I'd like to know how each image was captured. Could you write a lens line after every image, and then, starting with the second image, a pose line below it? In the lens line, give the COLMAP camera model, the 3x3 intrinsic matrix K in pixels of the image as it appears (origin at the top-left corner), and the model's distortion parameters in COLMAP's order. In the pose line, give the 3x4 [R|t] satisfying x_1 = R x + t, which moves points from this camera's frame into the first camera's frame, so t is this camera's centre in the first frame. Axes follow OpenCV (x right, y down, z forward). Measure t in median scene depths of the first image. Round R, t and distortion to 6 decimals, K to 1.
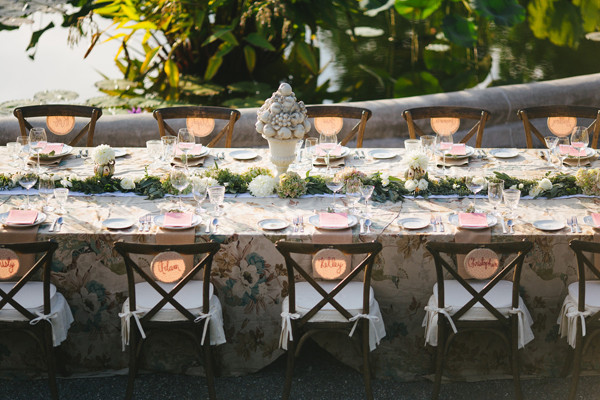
lens RADIAL K [[2325.1, 0, 300.0], [0, 2325.1, 200.0], [0, 0, 1]] dist [-0.337383, 0.000000]
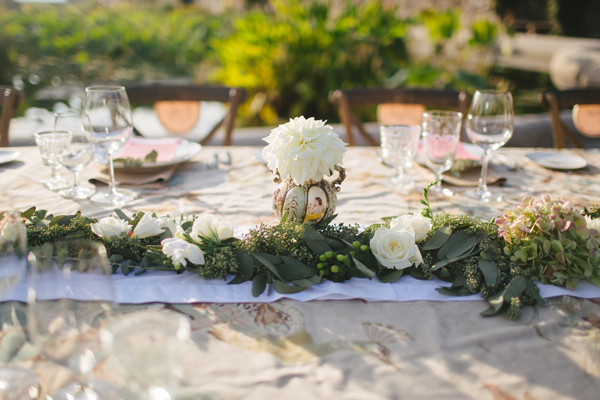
lens RADIAL K [[680.2, 0, 299.9], [0, 680.2, 199.9], [0, 0, 1]] dist [0.006684, 0.000000]
pose [[0.998316, -0.011525, 0.056855, -0.090671], [0.010796, 0.999856, 0.013120, -0.014260], [-0.056998, -0.012484, 0.998296, 0.911162]]
